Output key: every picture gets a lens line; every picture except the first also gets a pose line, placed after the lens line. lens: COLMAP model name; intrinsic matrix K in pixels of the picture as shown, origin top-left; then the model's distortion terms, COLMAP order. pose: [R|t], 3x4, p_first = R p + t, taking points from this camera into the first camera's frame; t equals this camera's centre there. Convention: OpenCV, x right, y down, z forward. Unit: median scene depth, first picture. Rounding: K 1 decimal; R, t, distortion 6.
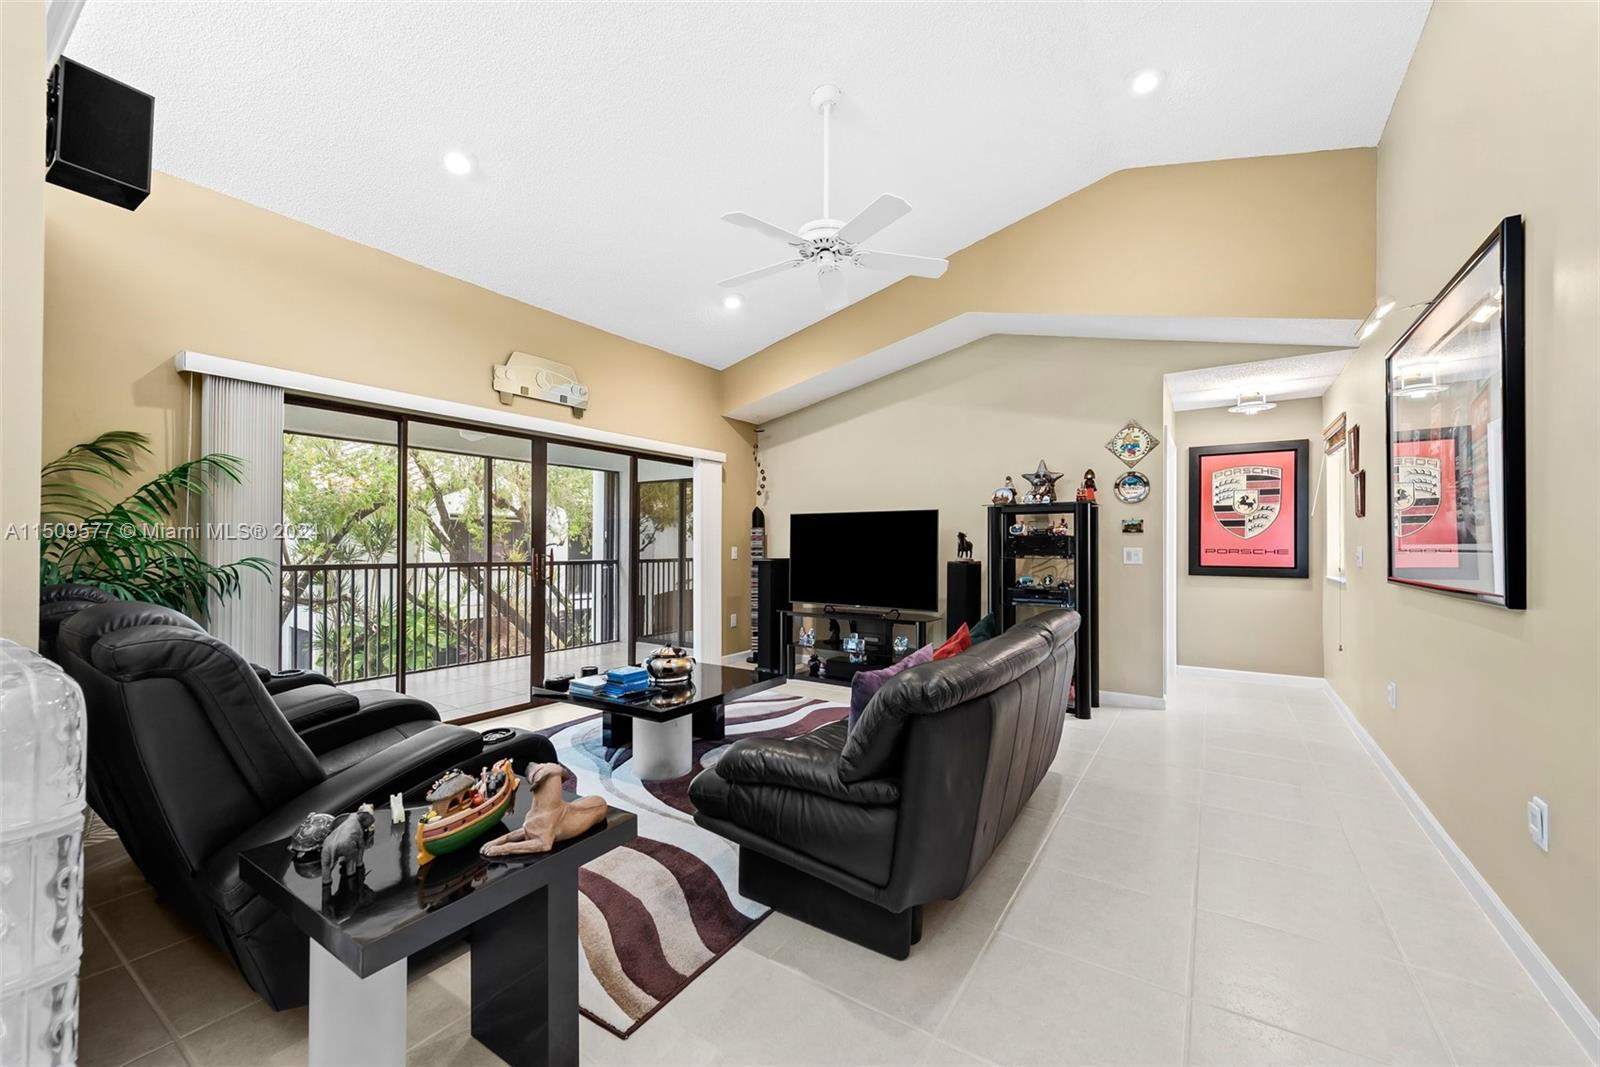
lens RADIAL K [[622.7, 0, 798.0], [0, 622.7, 545.5], [0, 0, 1]] dist [0.009572, -0.002750]
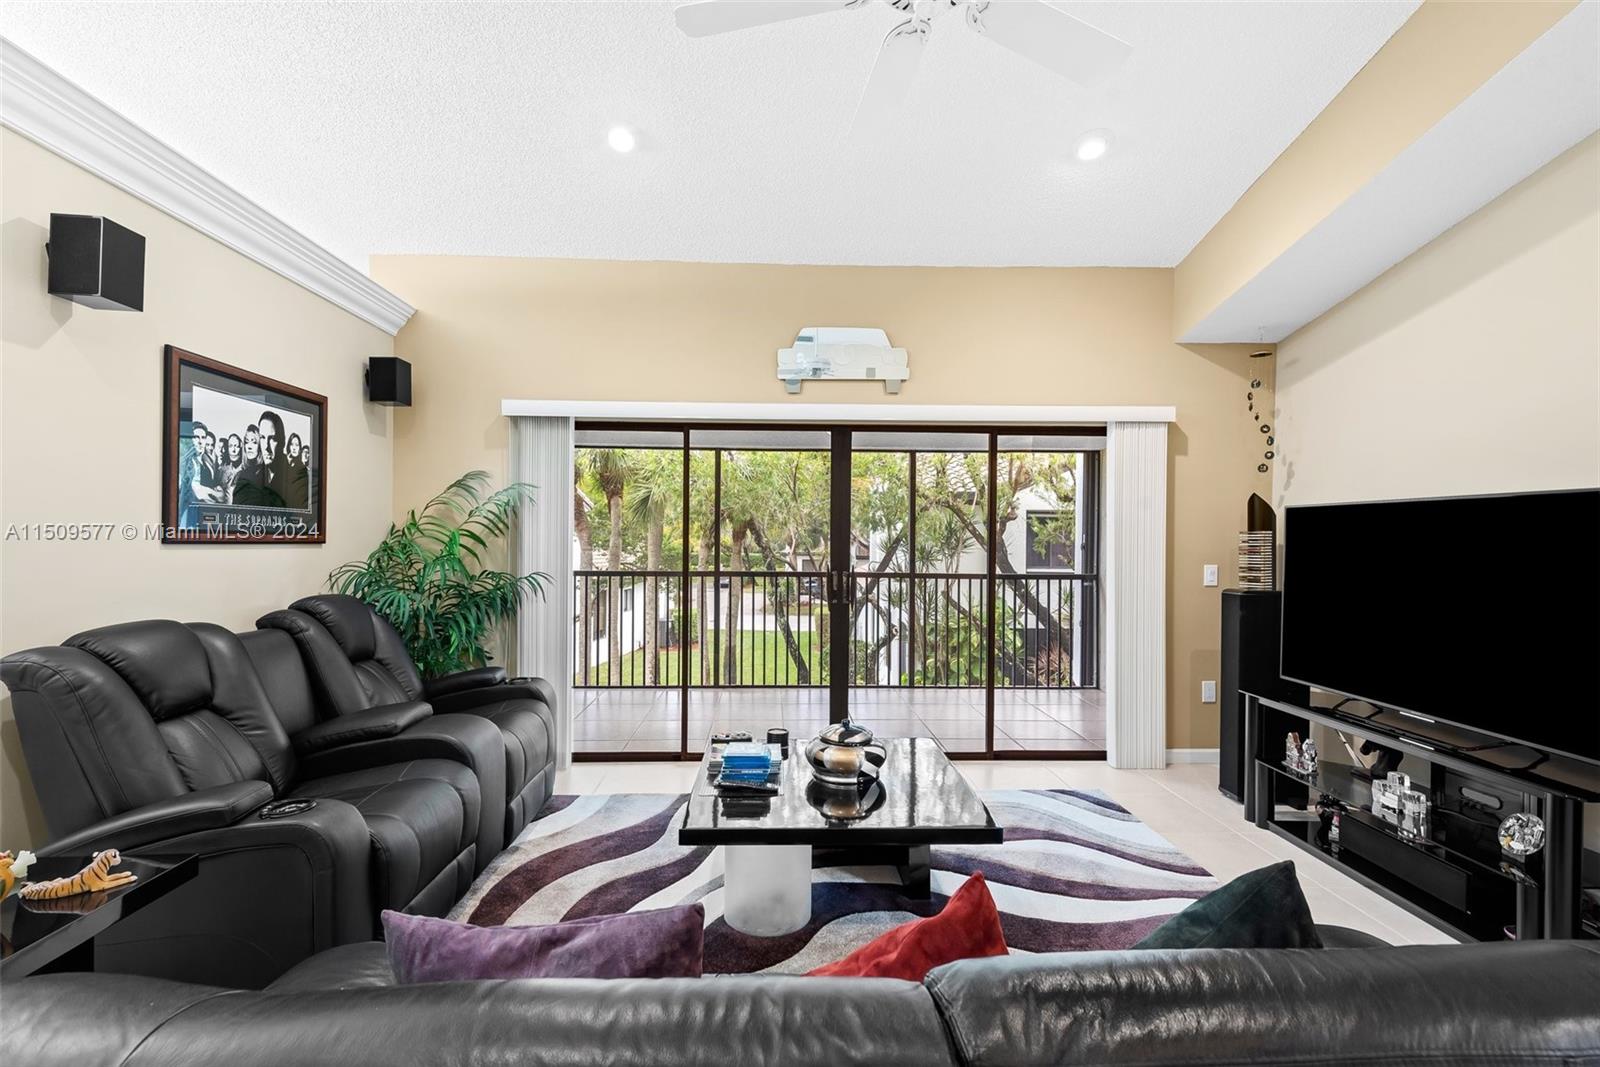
lens RADIAL K [[704.7, 0, 794.3], [0, 704.7, 544.0], [0, 0, 1]] dist [0.006264, -0.000542]
pose [[0.579898, 0.005411, -0.814671, 0.276418], [-0.004031, 0.999985, 0.003773, -0.023797], [0.814679, 0.001096, 0.579911, 0.400400]]
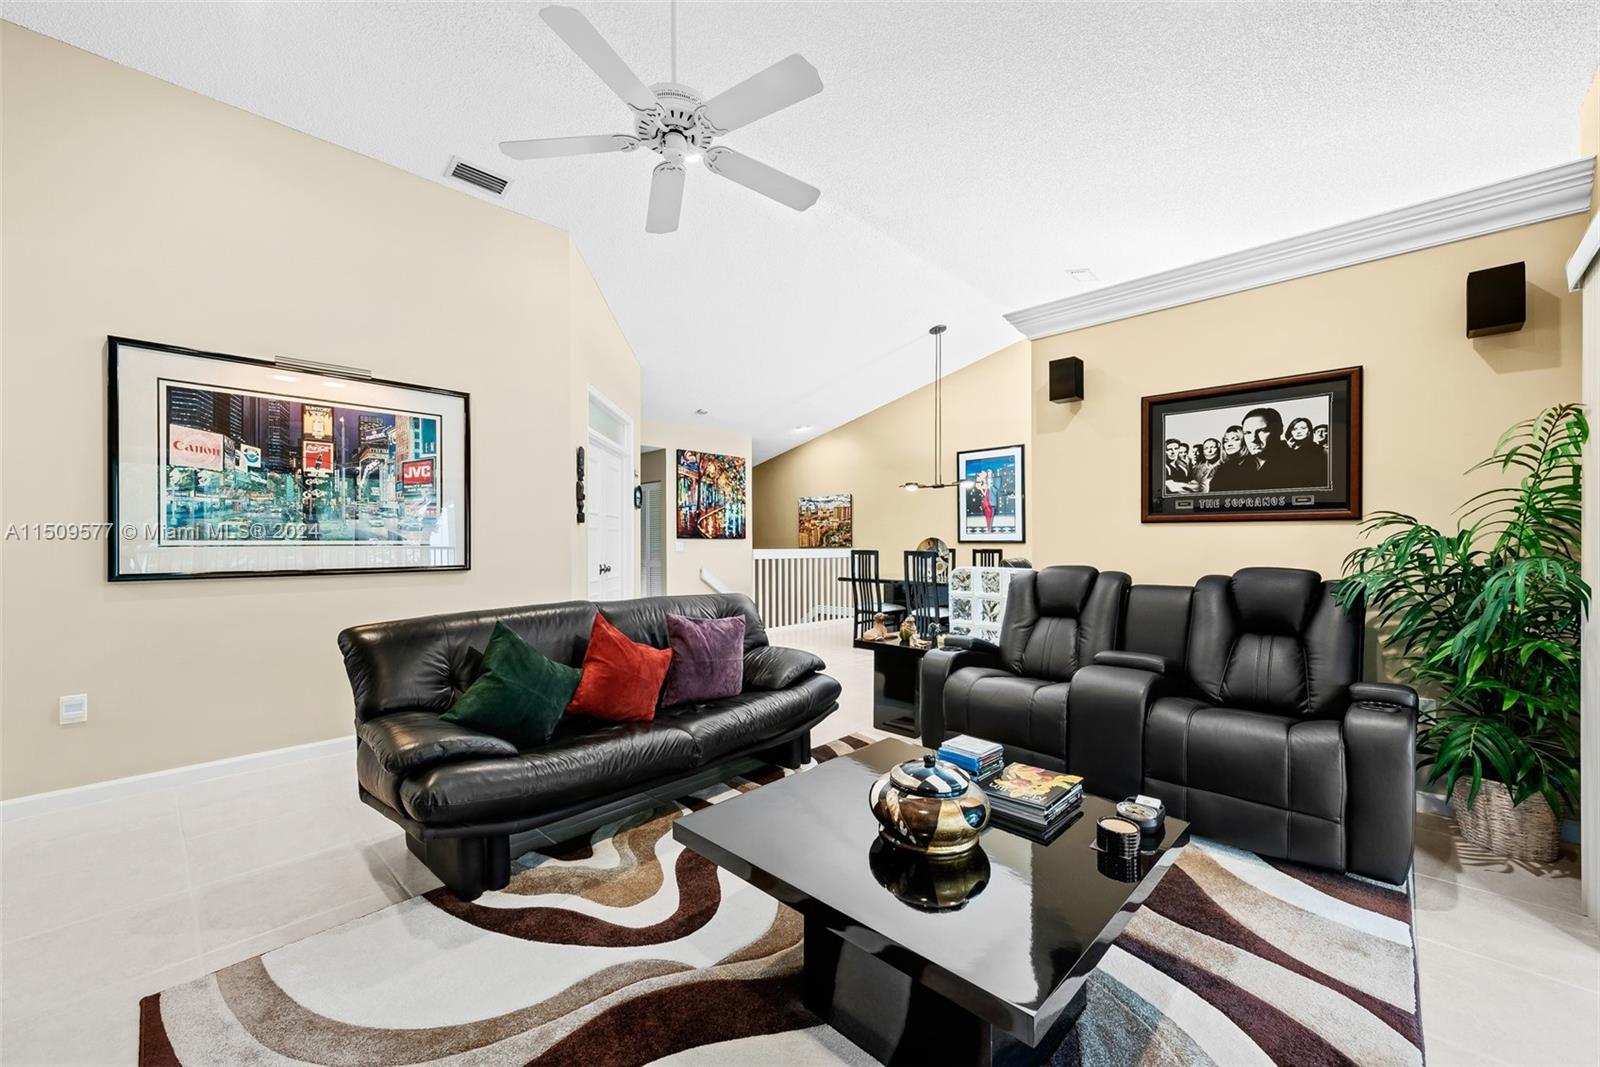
lens RADIAL K [[622.7, 0, 804.9], [0, 622.7, 539.2], [0, 0, 1]] dist [0.009572, -0.002750]
pose [[-0.986003, 0.001310, 0.166720, -0.149500], [0.000420, 0.999985, -0.005375, 0.002433], [-0.166725, -0.005230, -0.985990, 1.110252]]
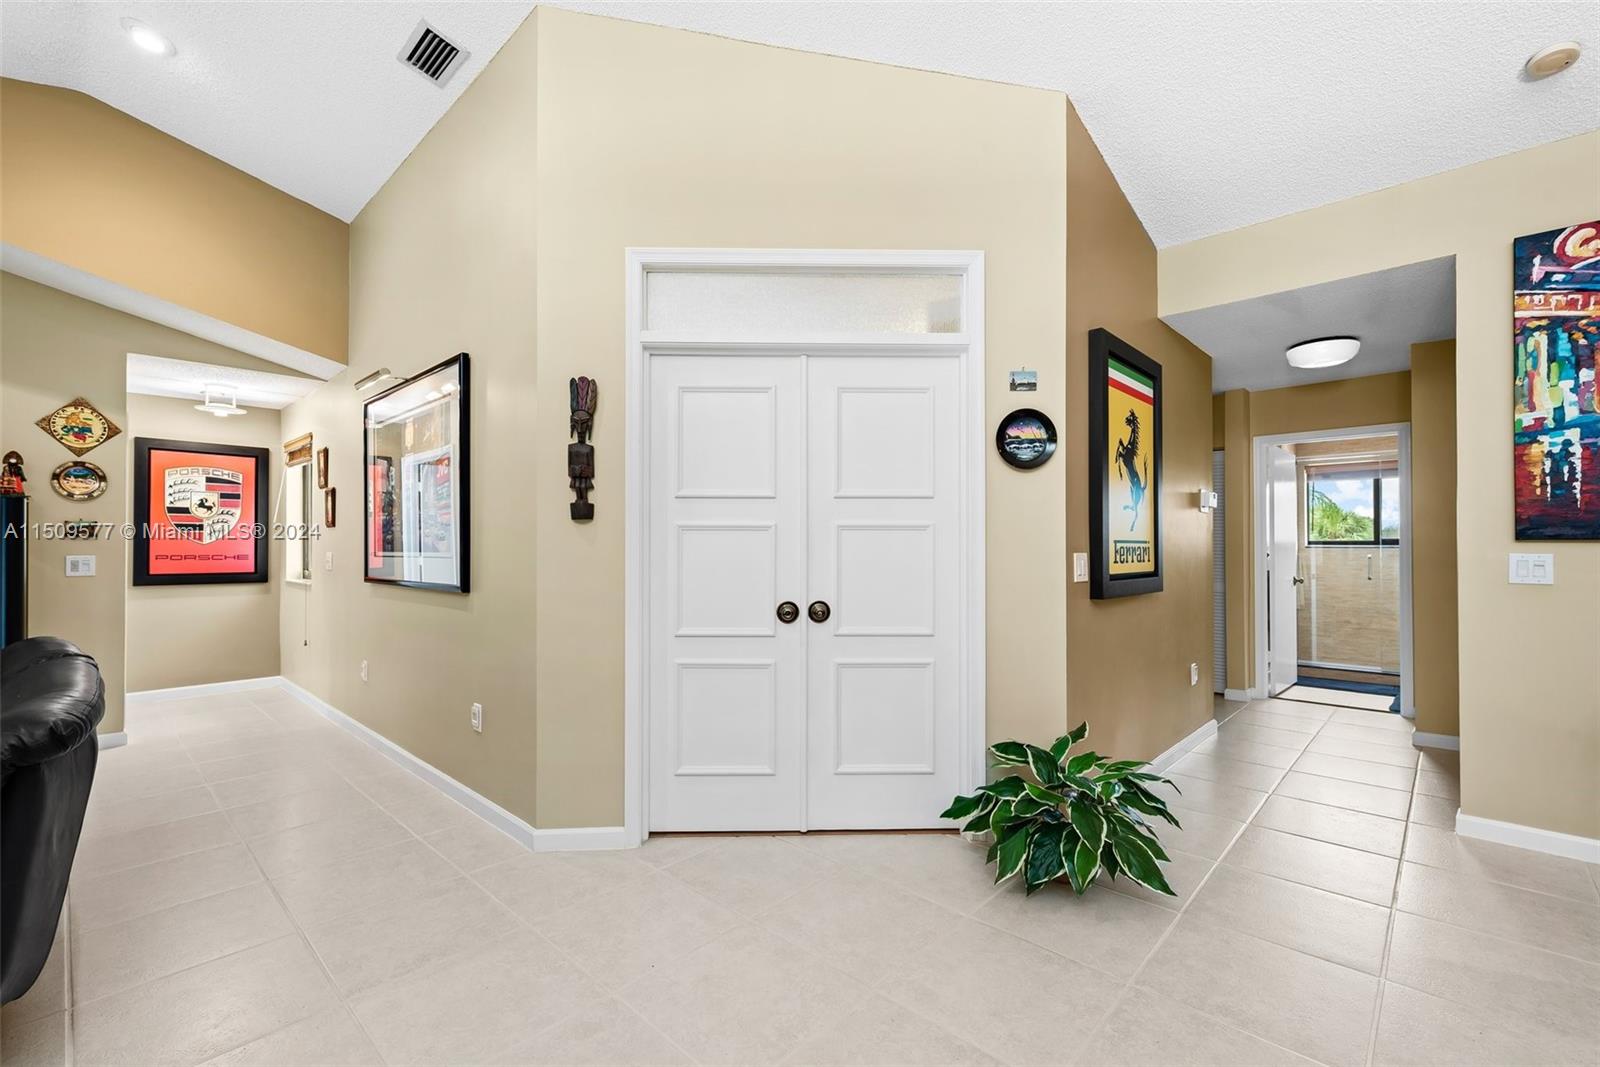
lens RADIAL K [[704.7, 0, 785.1], [0, 704.7, 540.0], [0, 0, 1]] dist [0.006264, -0.000542]
pose [[0.175700, 0.005773, 0.984427, -0.193238], [0.003454, 0.999973, -0.006480, -0.007102], [-0.984438, 0.004539, 0.175675, -0.051722]]
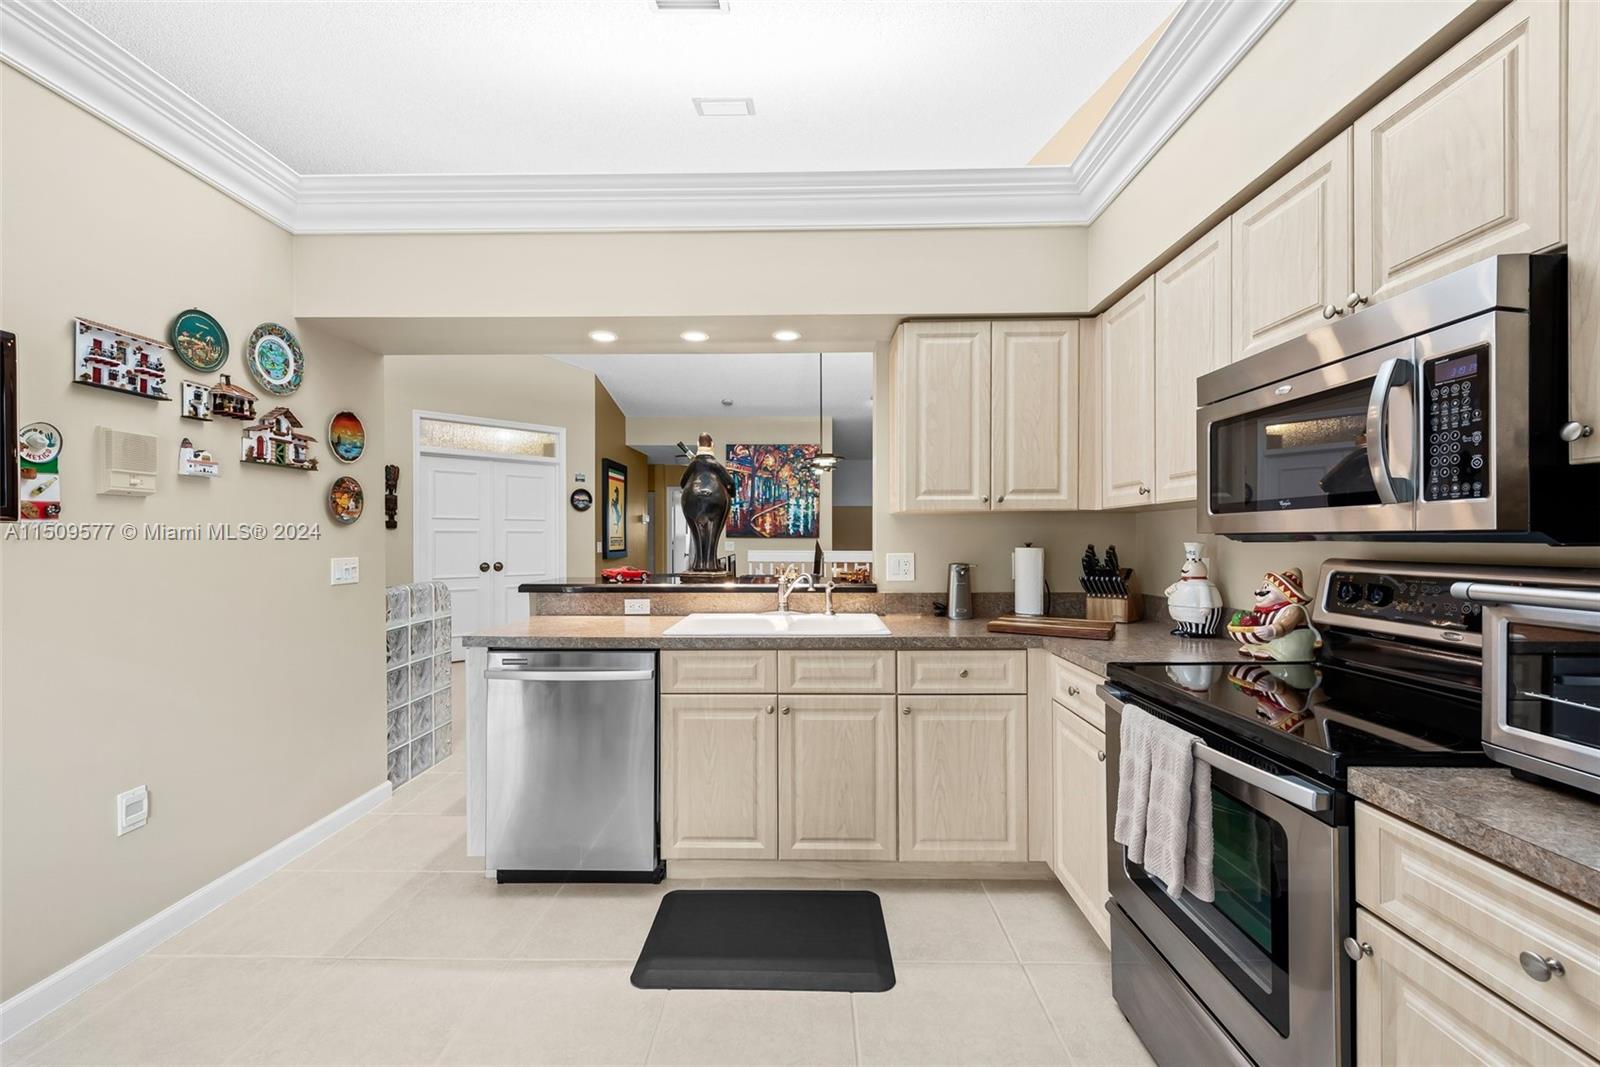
lens RADIAL K [[646.1, 0, 796.5], [0, 646.1, 541.8], [0, 0, 1]] dist [0.008861, -0.002887]
pose [[-0.538138, -0.011175, 0.842783, -1.073981], [-0.001059, 0.999920, 0.012582, -0.019133], [-0.842856, 0.005879, -0.538107, 0.230803]]
